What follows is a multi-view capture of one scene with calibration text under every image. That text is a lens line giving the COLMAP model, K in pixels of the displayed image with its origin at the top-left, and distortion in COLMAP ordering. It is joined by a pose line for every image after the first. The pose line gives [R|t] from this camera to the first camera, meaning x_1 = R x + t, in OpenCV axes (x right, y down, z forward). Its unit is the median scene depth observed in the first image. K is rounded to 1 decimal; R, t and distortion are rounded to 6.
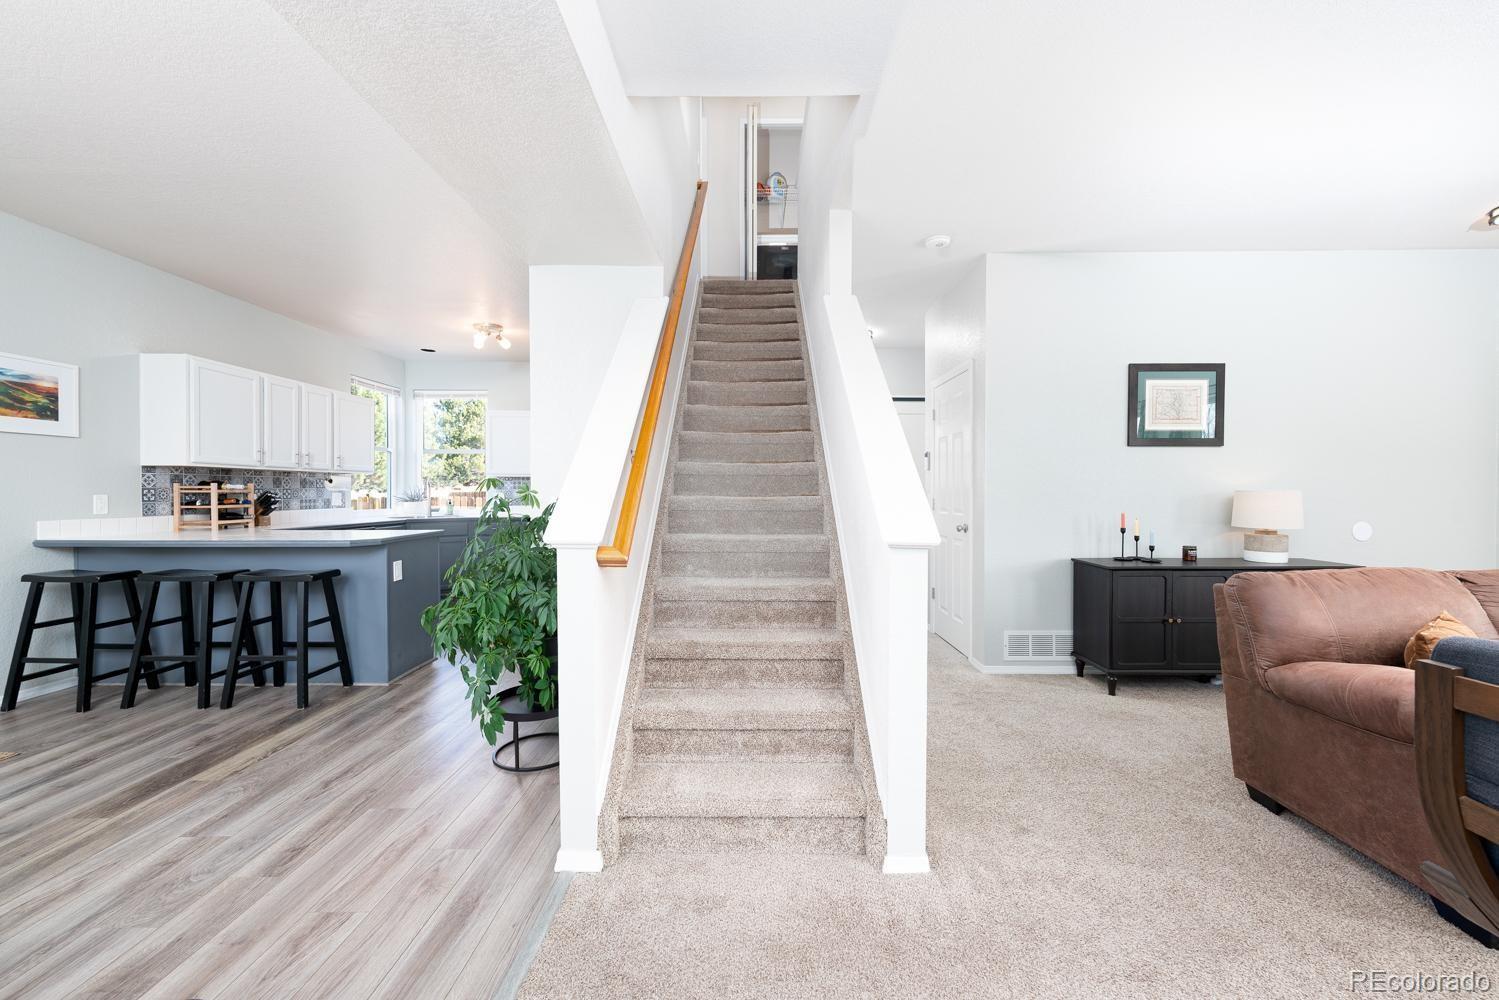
lens RADIAL K [[597.4, 0, 754.4], [0, 597.4, 496.1], [0, 0, 1]] dist [0.000498, -0.000273]
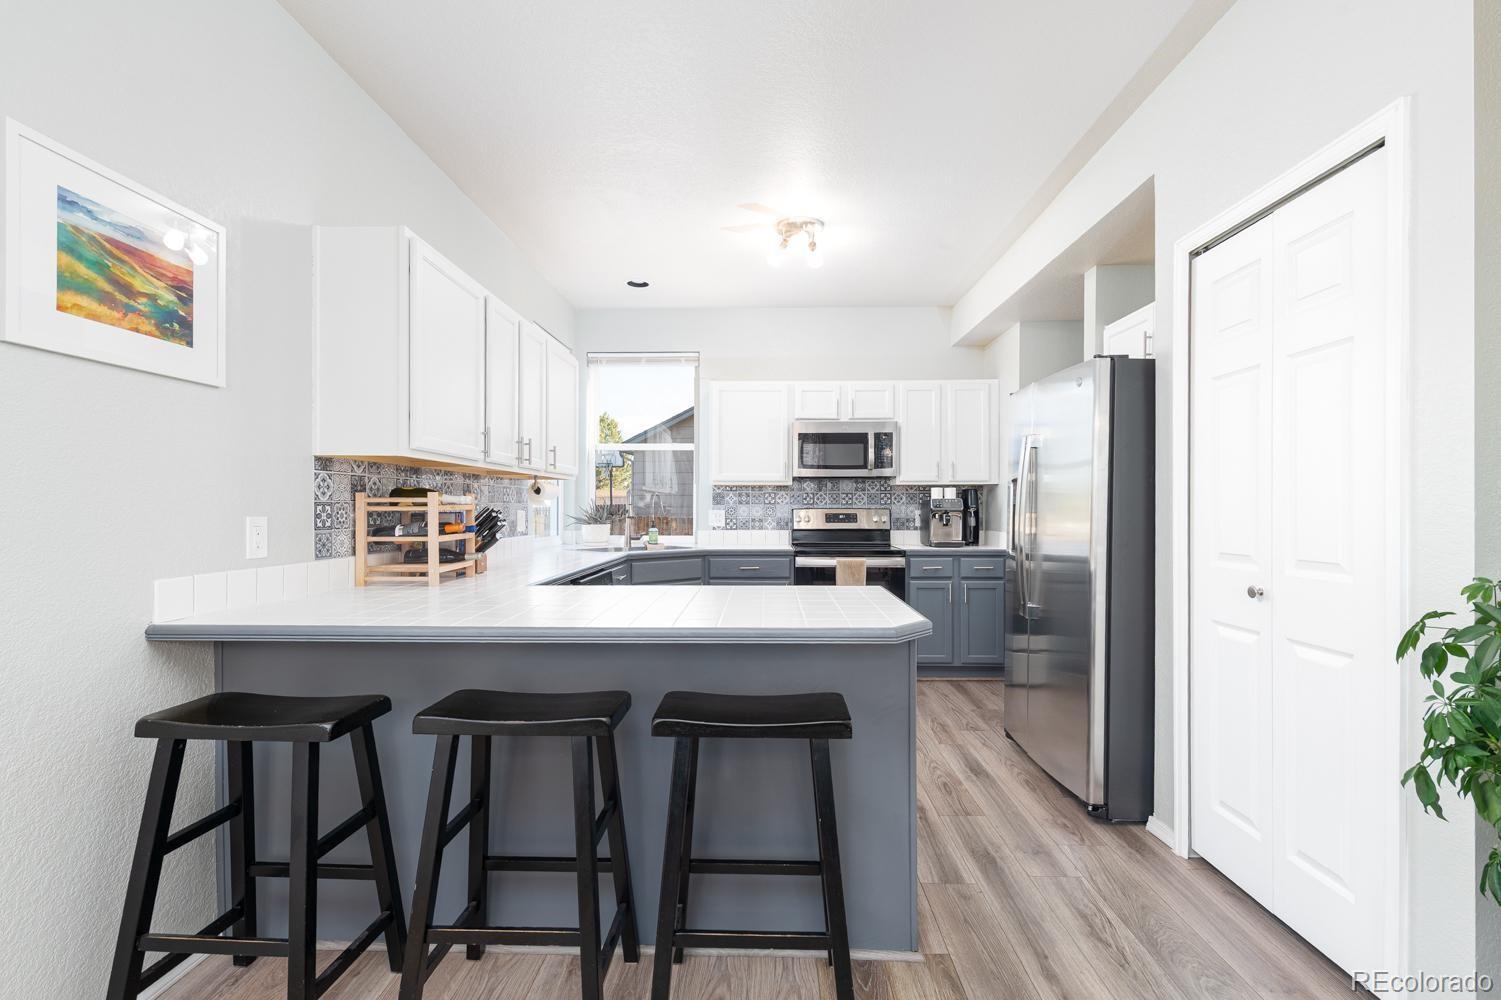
lens RADIAL K [[664.7, 0, 736.1], [0, 664.7, 506.1], [0, 0, 1]] dist [0.000945, 0.000045]
pose [[0.999978, 0.003480, -0.005659, -0.670878], [-0.003527, 0.999958, -0.008450, -0.006482], [0.005630, 0.008469, 0.999948, 0.454622]]
